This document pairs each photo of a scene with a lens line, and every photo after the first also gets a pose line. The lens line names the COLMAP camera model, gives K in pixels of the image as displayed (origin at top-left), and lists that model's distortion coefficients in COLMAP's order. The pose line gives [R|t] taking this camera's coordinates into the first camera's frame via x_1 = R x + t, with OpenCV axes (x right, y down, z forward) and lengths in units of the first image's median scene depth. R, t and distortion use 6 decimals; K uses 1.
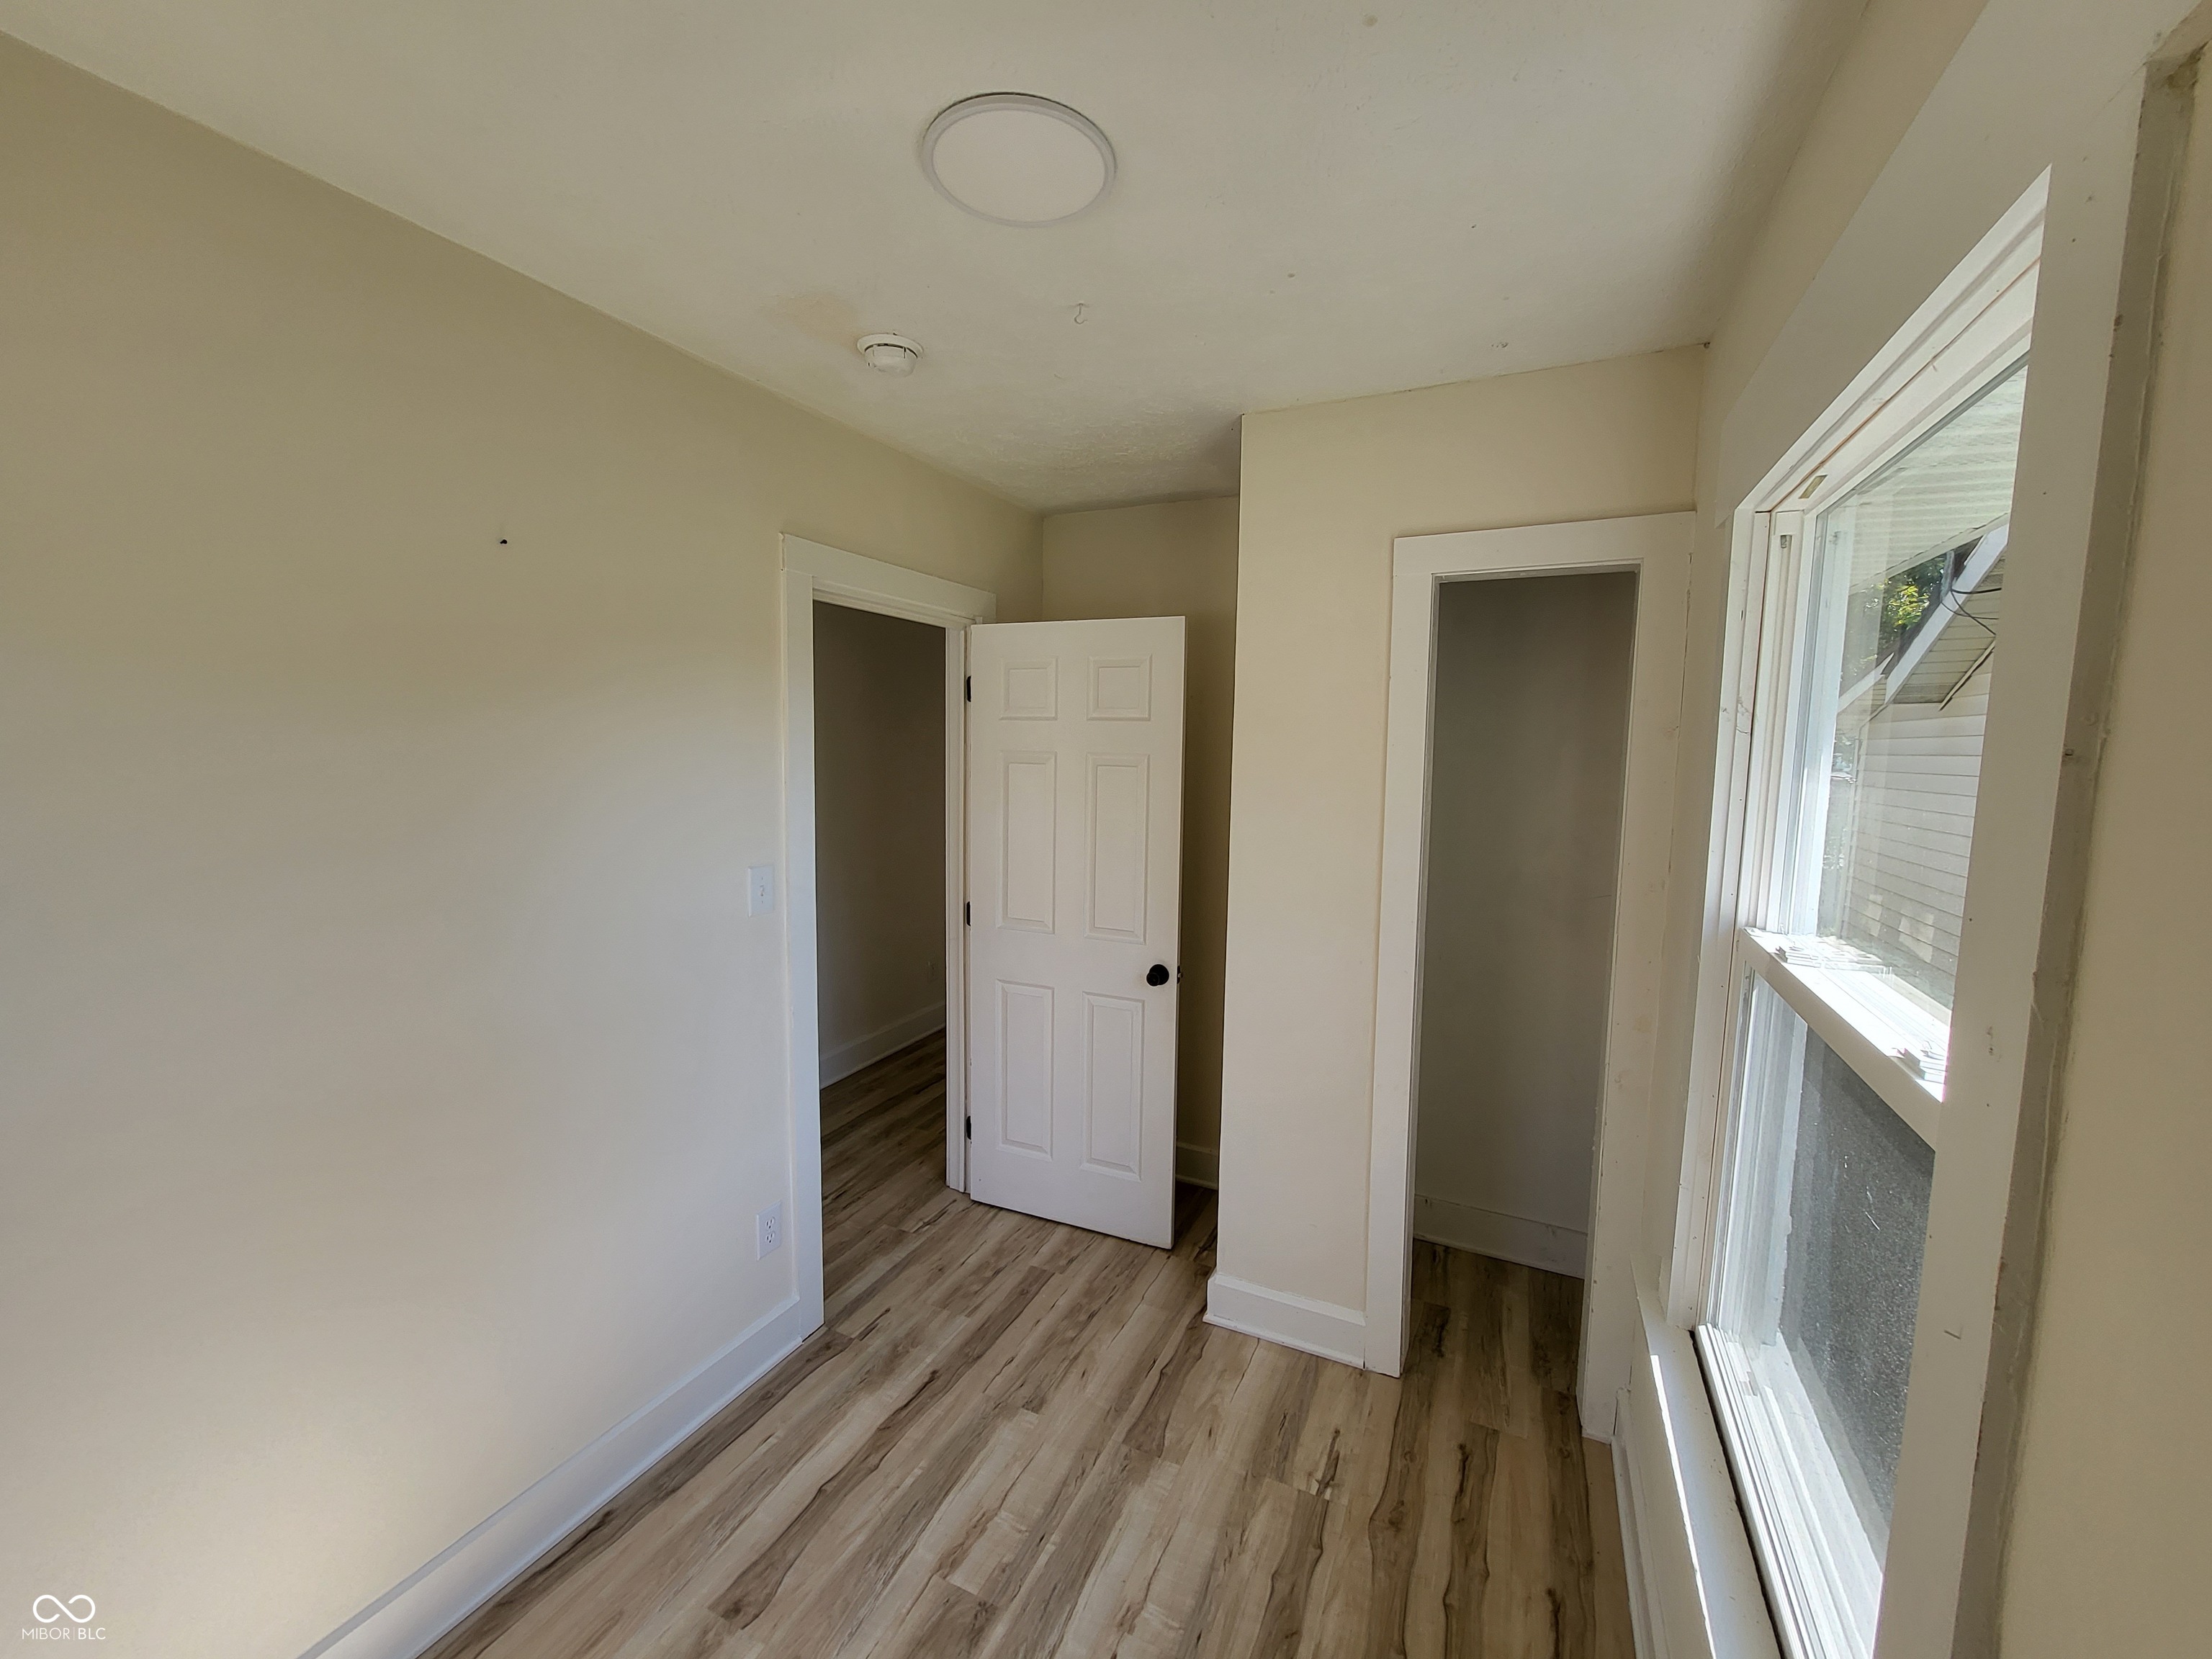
lens RADIAL K [[875.7, 0, 1117.8], [0, 875.7, 826.1], [0, 0, 1]] dist [-0.000596, -0.000457]
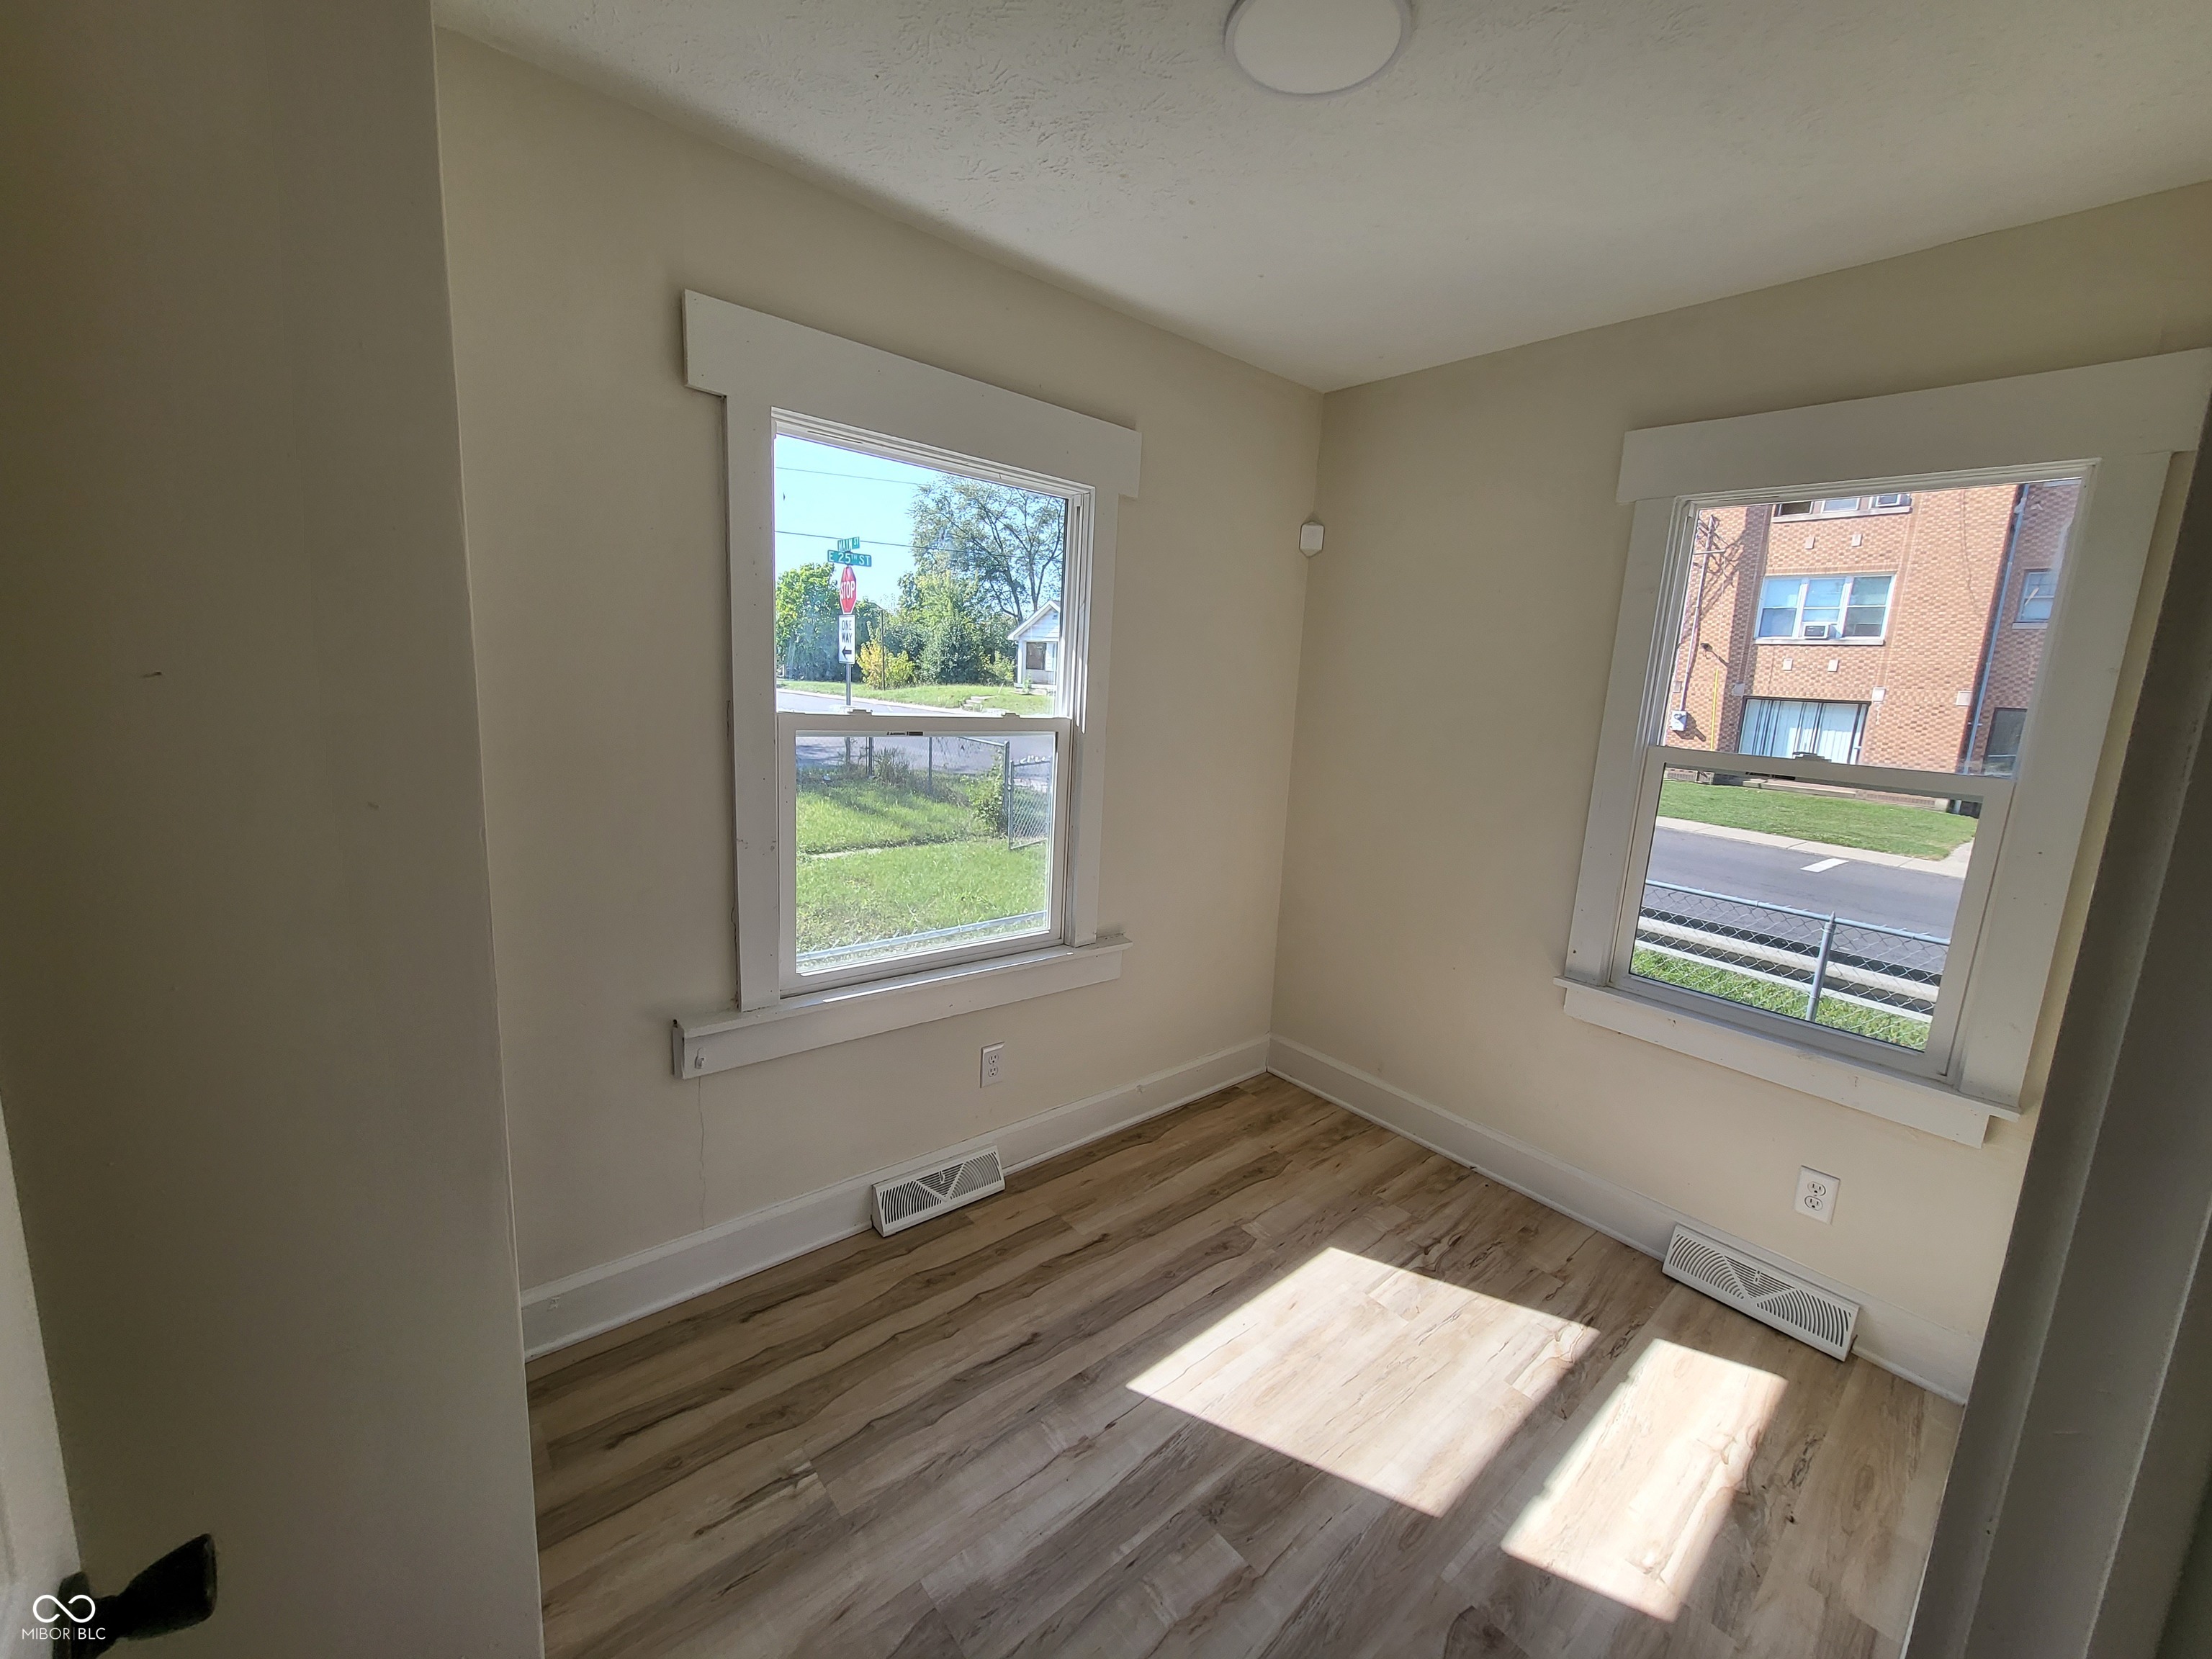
lens RADIAL K [[875.7, 0, 1117.8], [0, 875.7, 826.1], [0, 0, 1]] dist [-0.000596, -0.000457]
pose [[-0.910221, -0.135172, 0.391441, -0.304885], [-0.030749, 0.964681, 0.261621, -0.073030], [-0.412979, 0.226097, -0.882229, 1.578094]]
